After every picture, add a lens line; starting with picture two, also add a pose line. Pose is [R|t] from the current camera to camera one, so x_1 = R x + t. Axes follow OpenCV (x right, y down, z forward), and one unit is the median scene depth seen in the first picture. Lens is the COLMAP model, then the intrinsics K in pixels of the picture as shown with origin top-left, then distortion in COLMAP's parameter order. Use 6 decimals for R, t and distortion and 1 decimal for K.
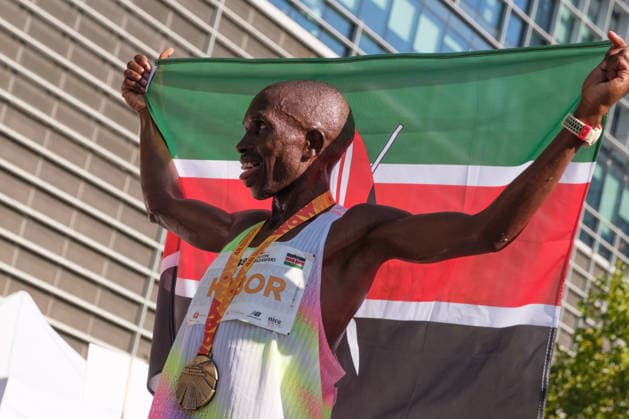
lens RADIAL K [[2301.4, 0, 314.5], [0, 2301.4, 209.5], [0, 0, 1]] dist [0.132407, -0.059137]
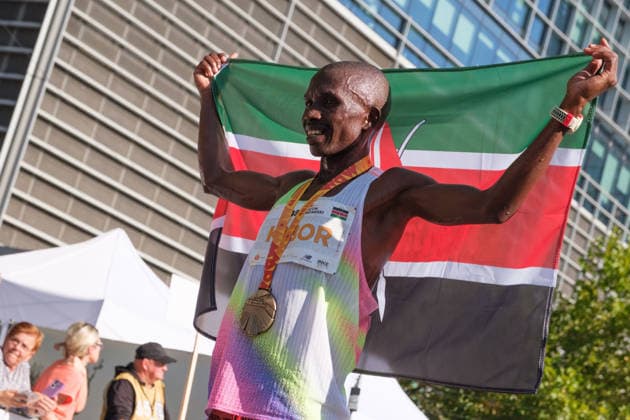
lens RADIAL K [[2305.1, 0, 315.0], [0, 2305.1, 210.0], [0, 0, 1]] dist [0.132407, -0.059137]
pose [[0.998959, 0.045388, -0.004476, -0.019225], [-0.045291, 0.998779, 0.019753, -0.002737], [0.005367, -0.019530, 0.999795, -0.204820]]
